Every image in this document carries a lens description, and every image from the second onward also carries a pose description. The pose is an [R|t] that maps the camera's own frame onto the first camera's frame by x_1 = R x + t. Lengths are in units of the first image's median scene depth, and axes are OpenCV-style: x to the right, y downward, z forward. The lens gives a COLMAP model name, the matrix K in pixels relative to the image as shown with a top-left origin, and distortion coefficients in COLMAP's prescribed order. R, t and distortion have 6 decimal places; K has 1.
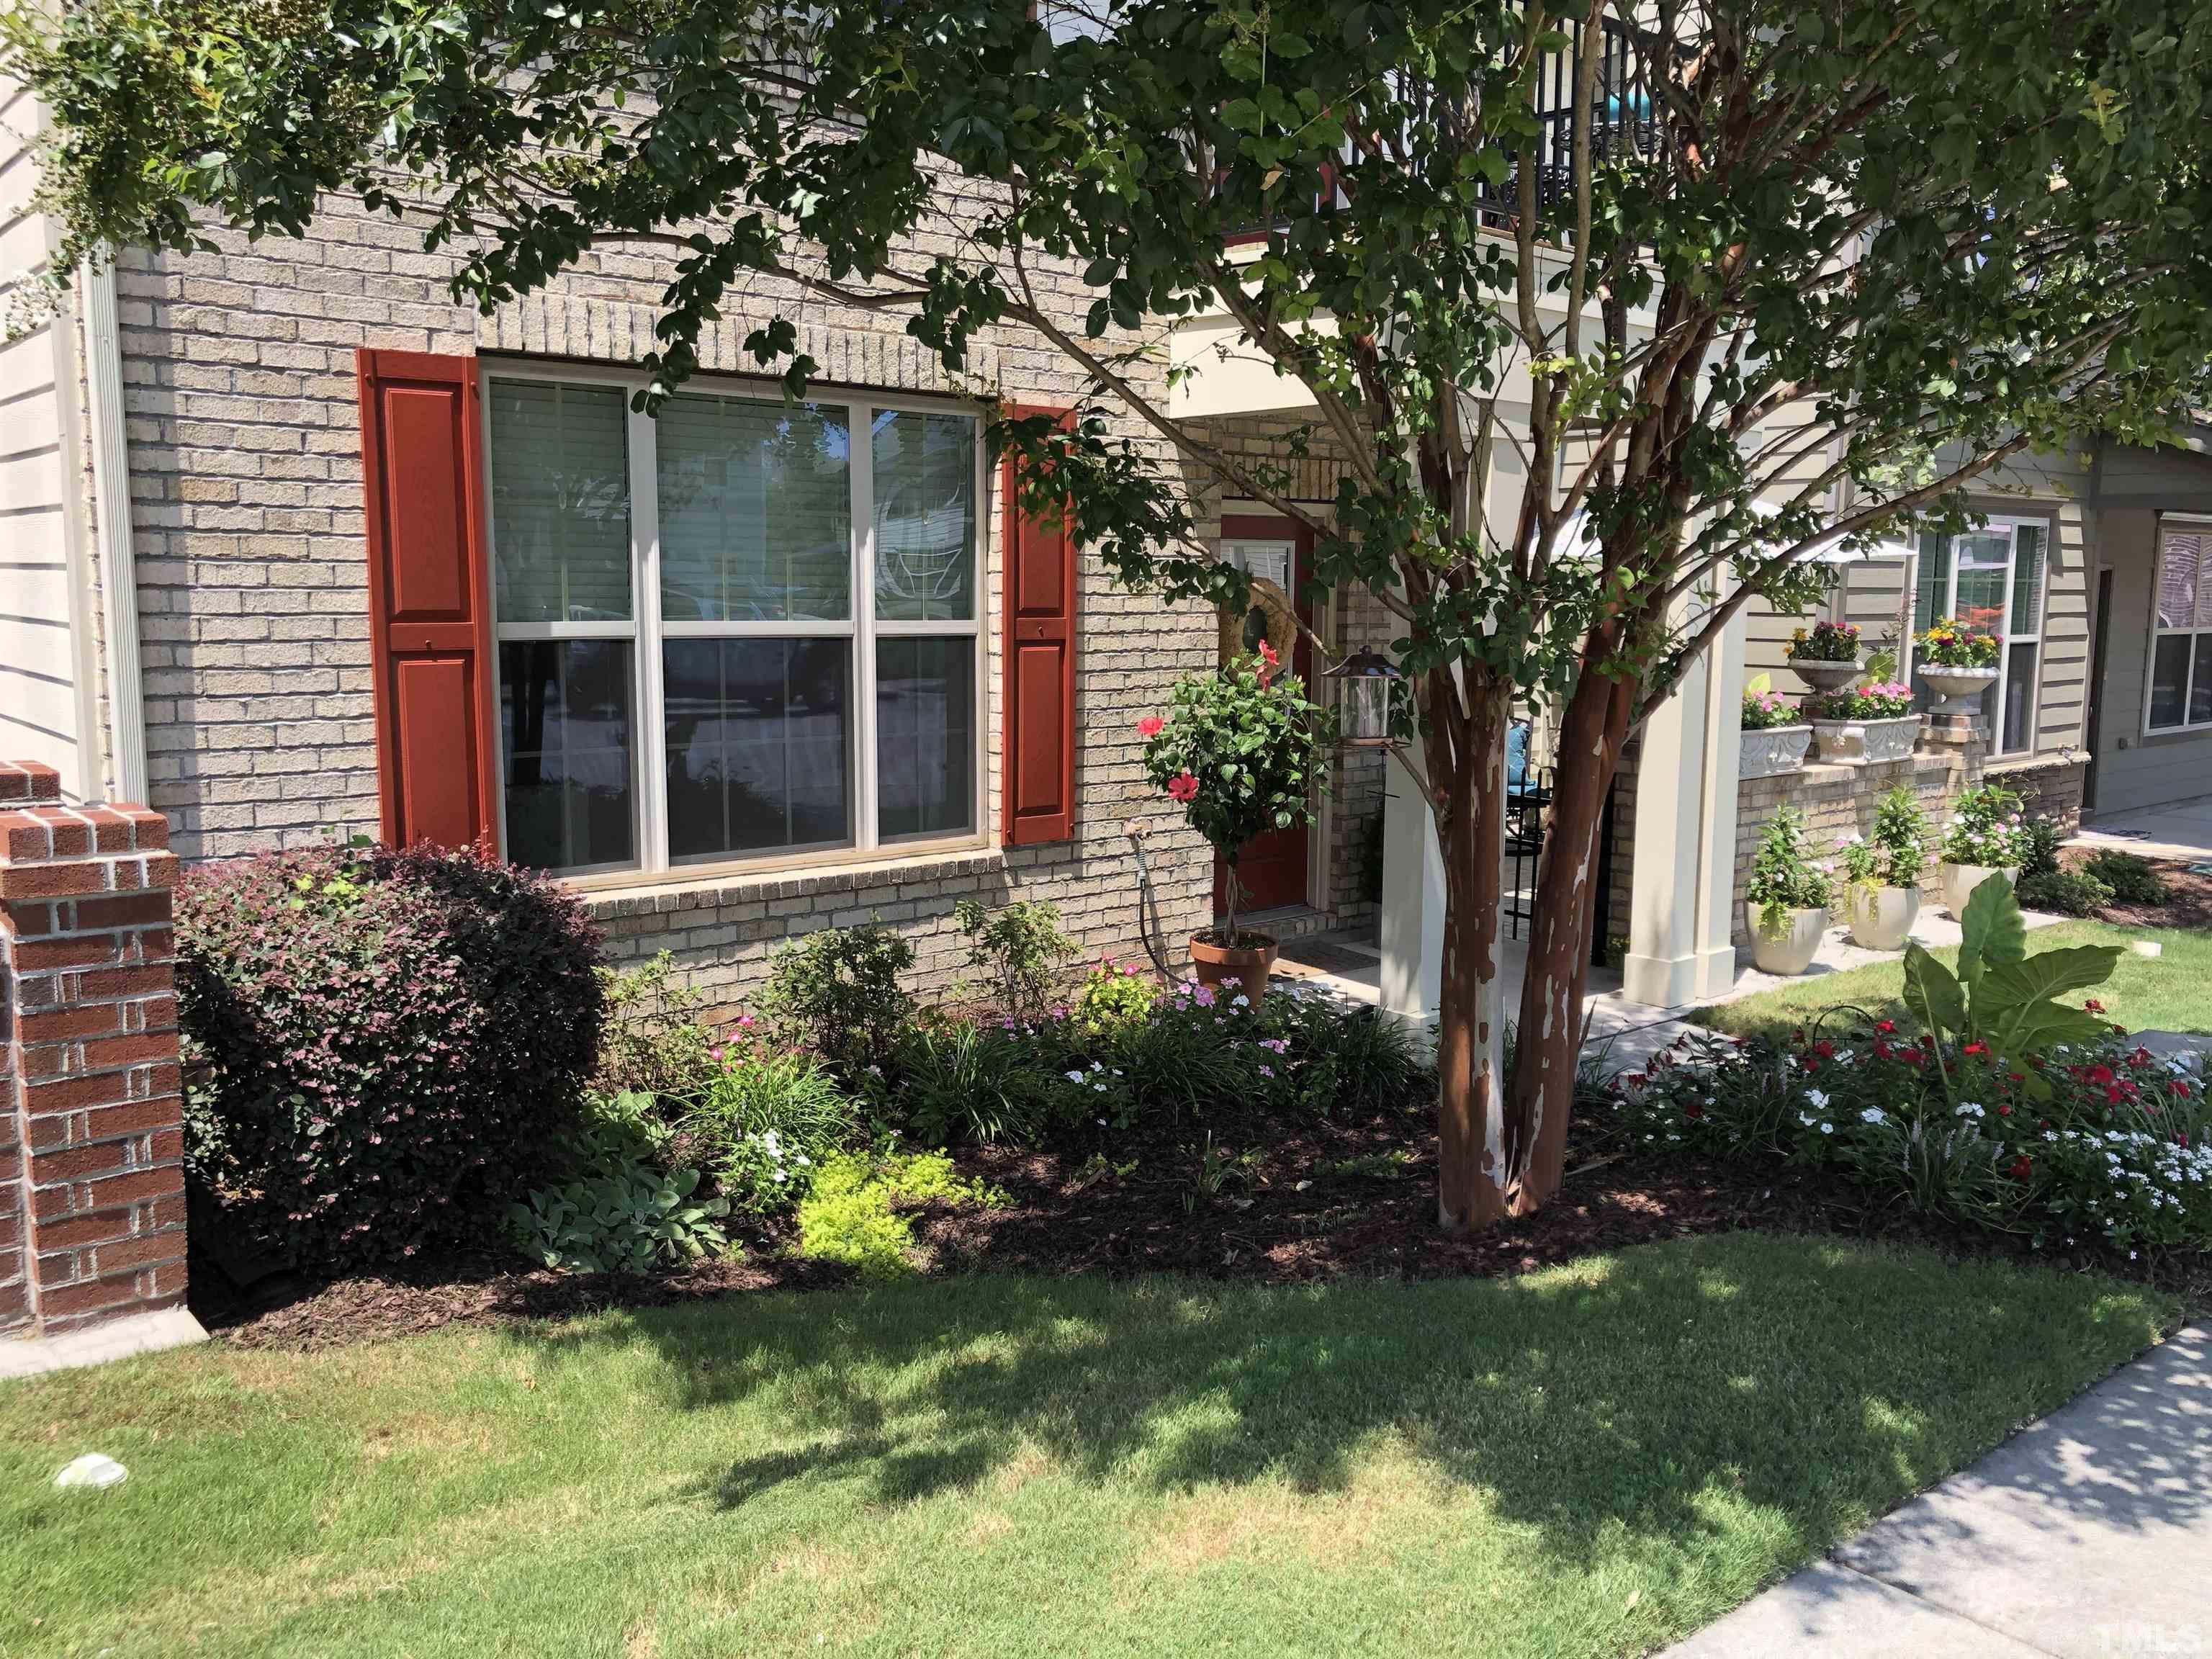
lens RADIAL K [[1777.9, 0, 1128.8], [0, 1777.9, 823.1], [0, 0, 1]] dist [0.082807, -0.137033]
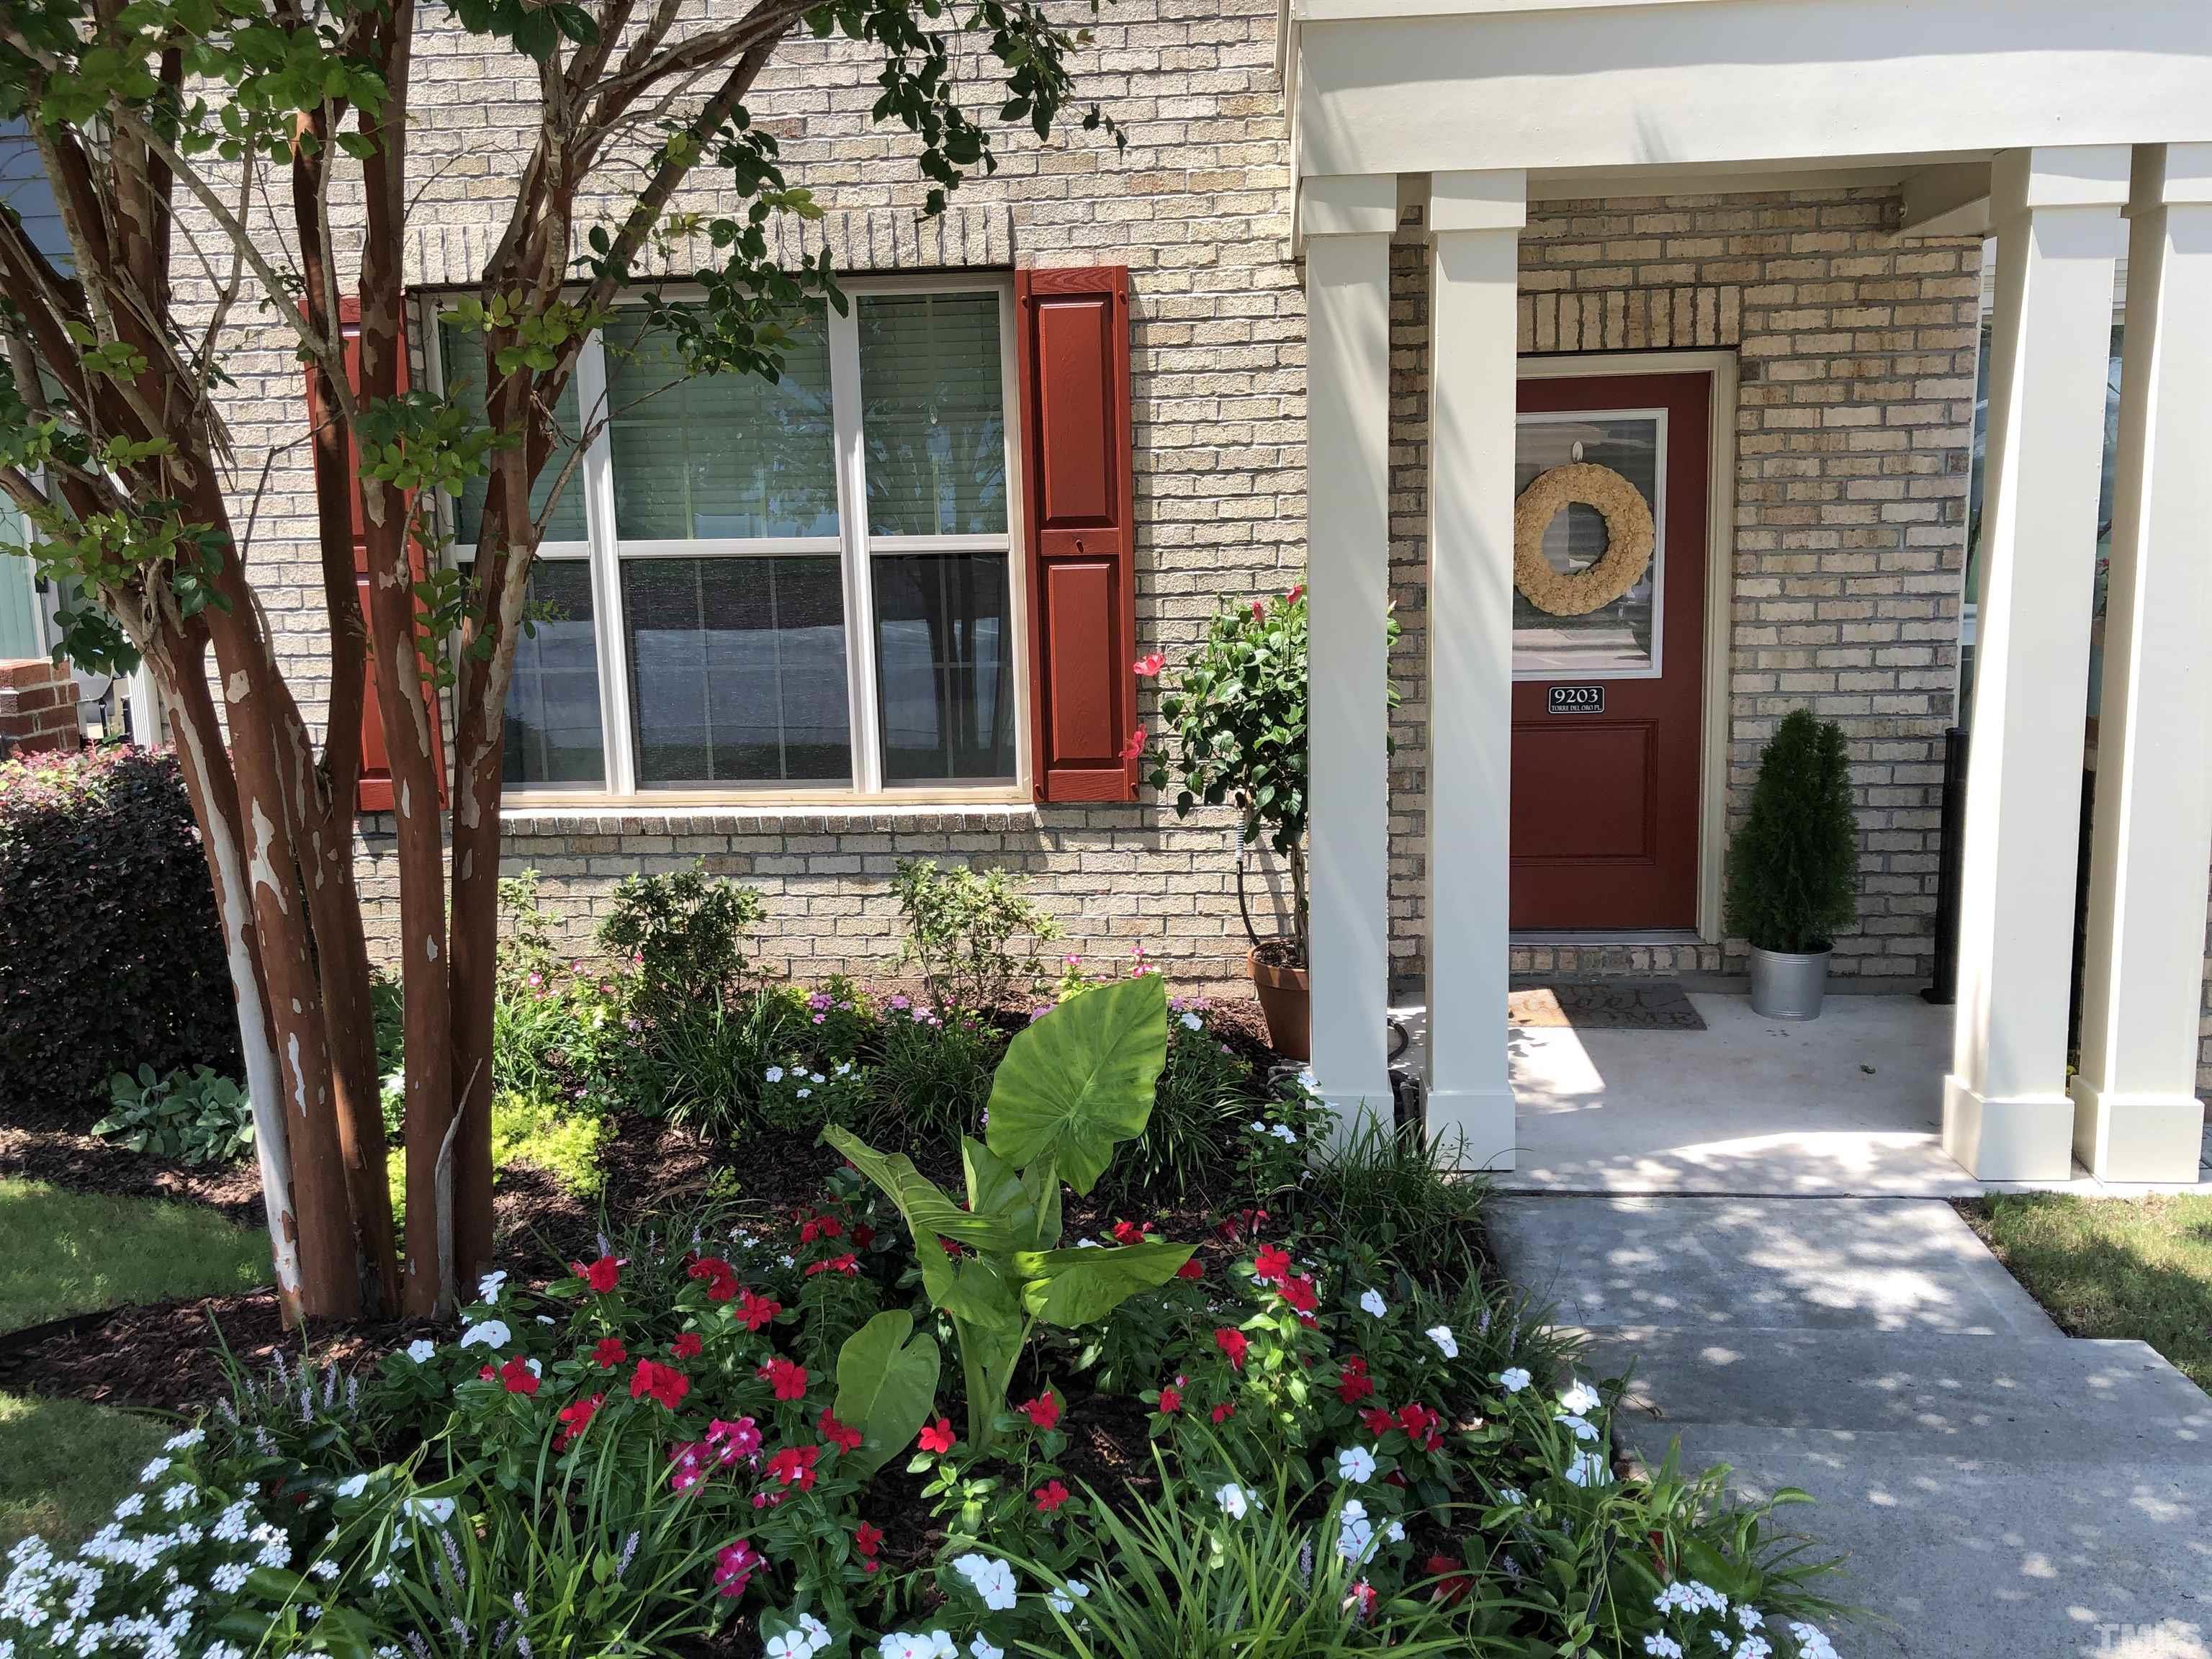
lens RADIAL K [[1777.9, 0, 1128.8], [0, 1777.9, 823.1], [0, 0, 1]] dist [0.082807, -0.137033]
pose [[0.695496, 0.085165, -0.713465, 0.601121], [-0.065813, 0.996327, 0.054775, -0.028036], [0.715510, 0.008860, 0.698547, 0.469410]]
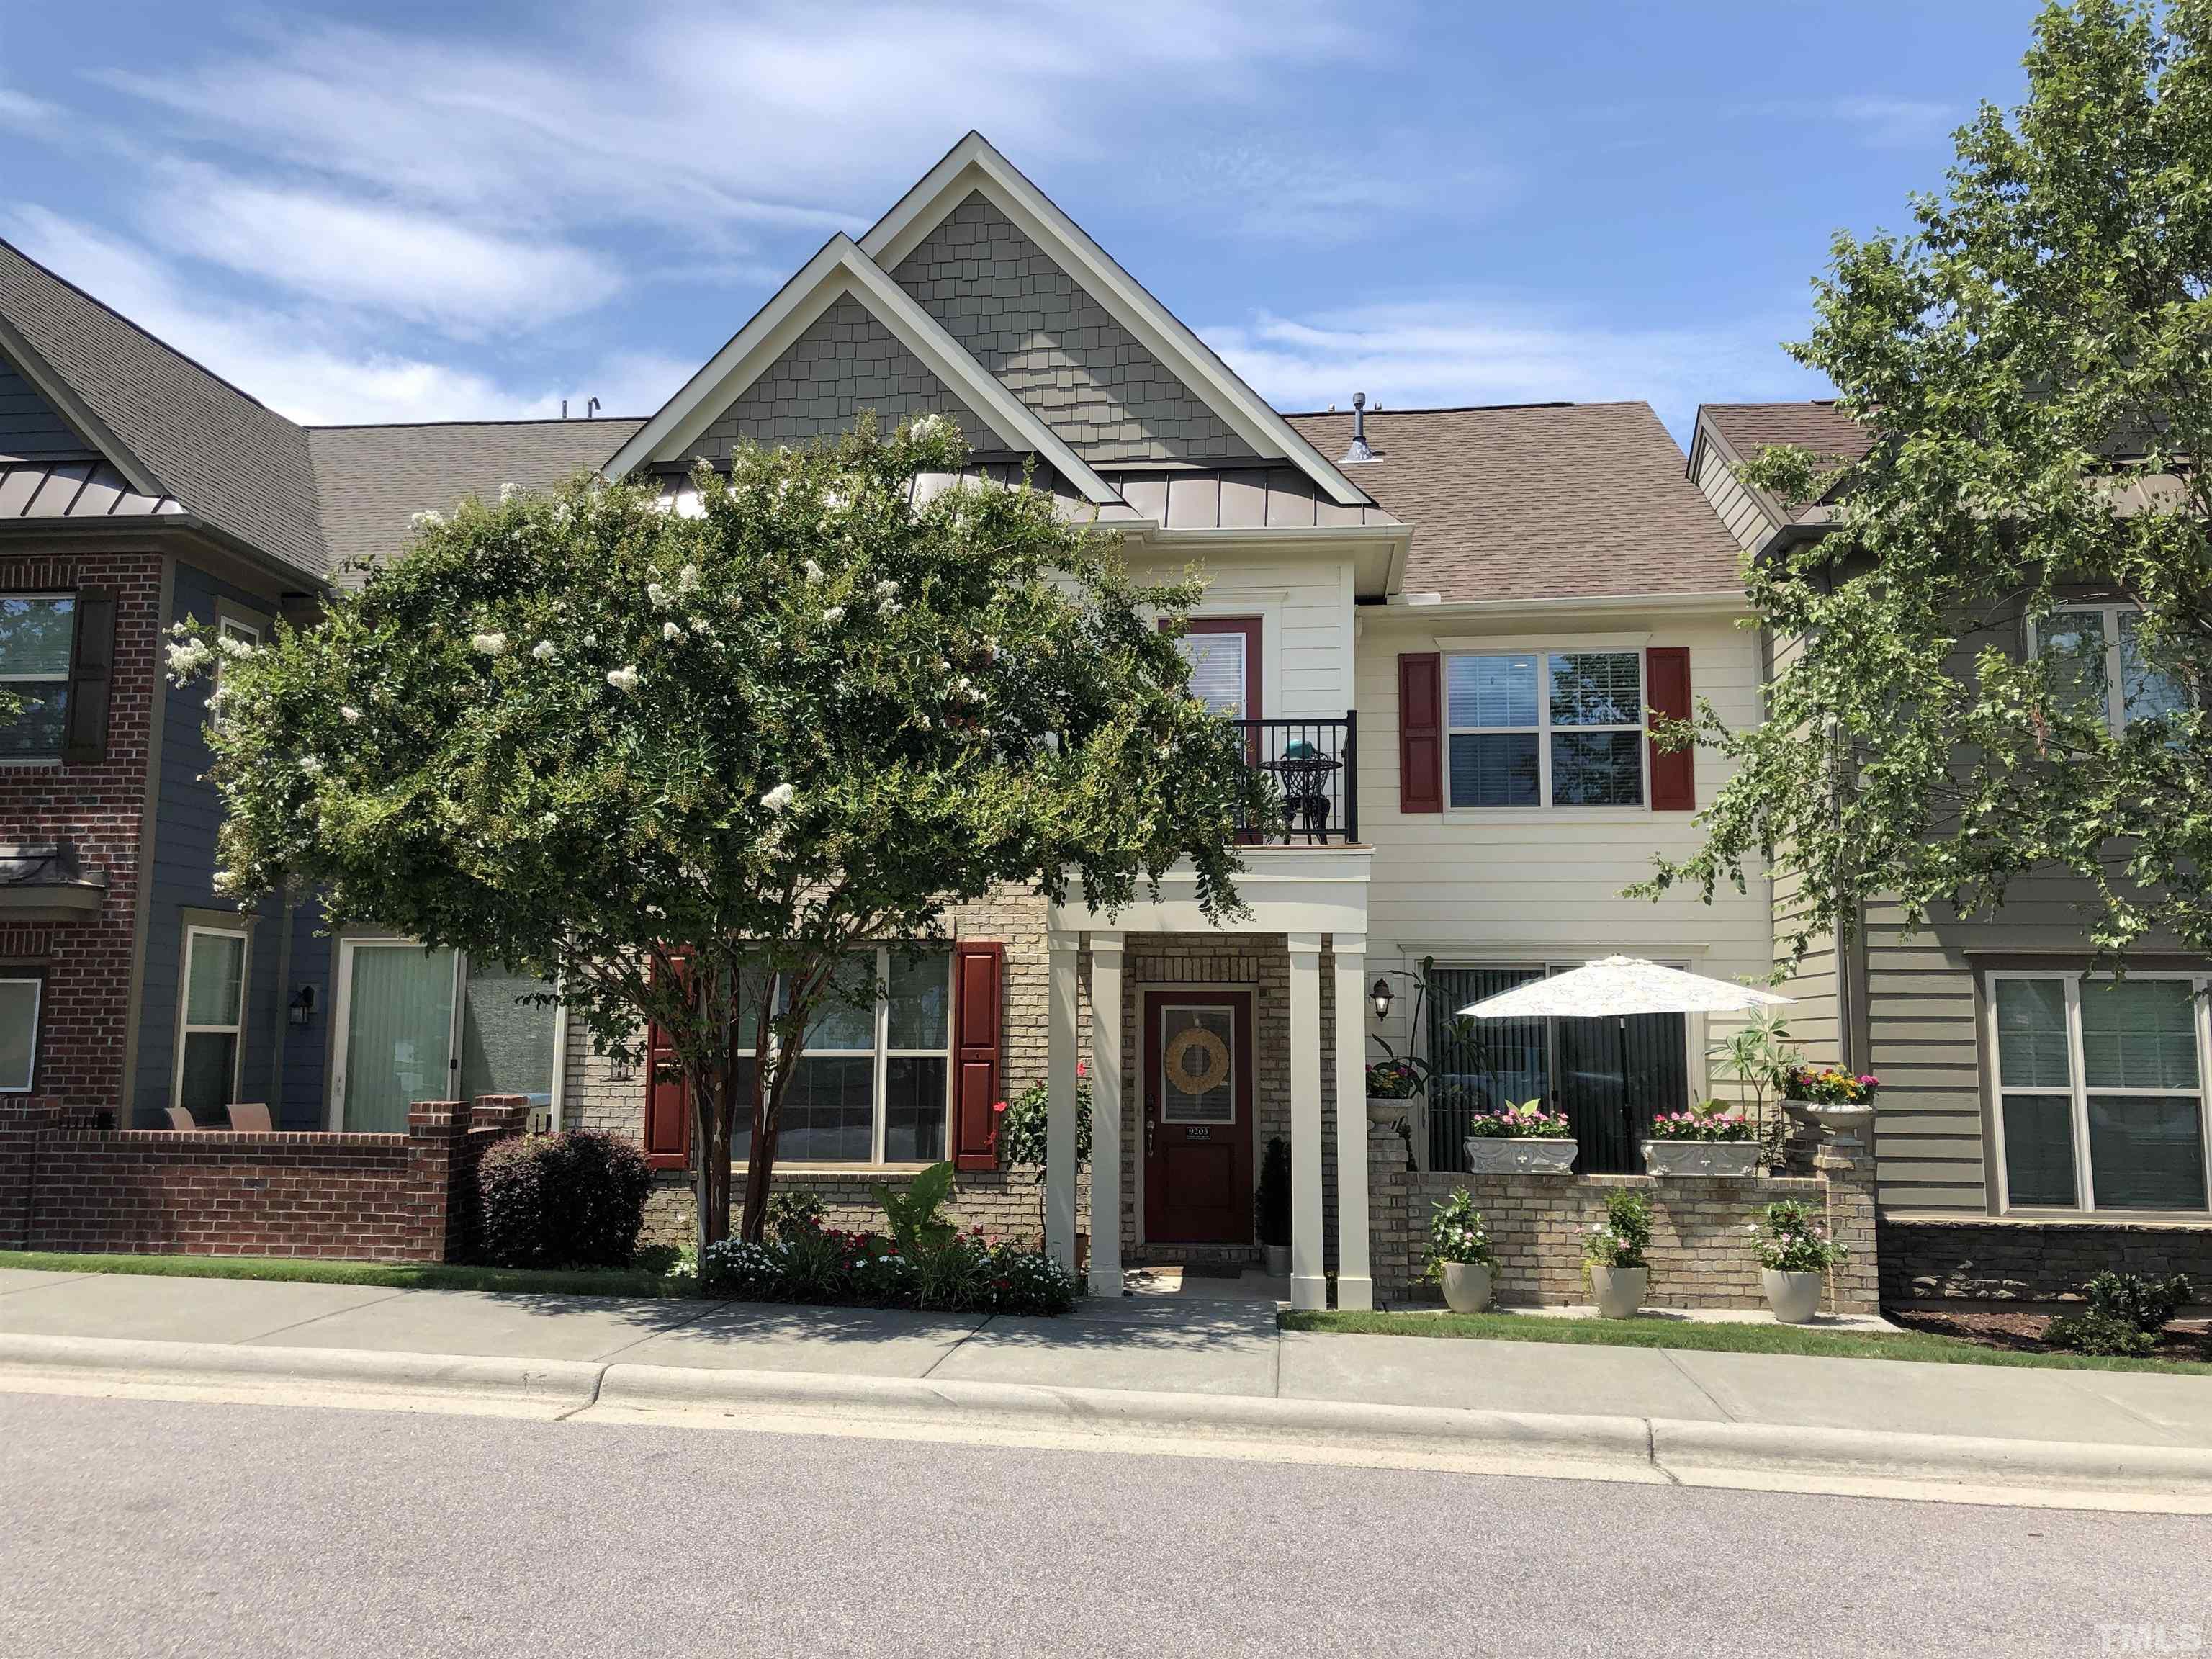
lens RADIAL K [[1777.9, 0, 1128.8], [0, 1777.9, 823.1], [0, 0, 1]] dist [0.082807, -0.137033]
pose [[0.686911, -0.101854, -0.719569, 1.554523], [-0.096050, 0.968721, -0.228811, 0.076185], [0.720367, 0.226287, 0.655642, -0.204348]]
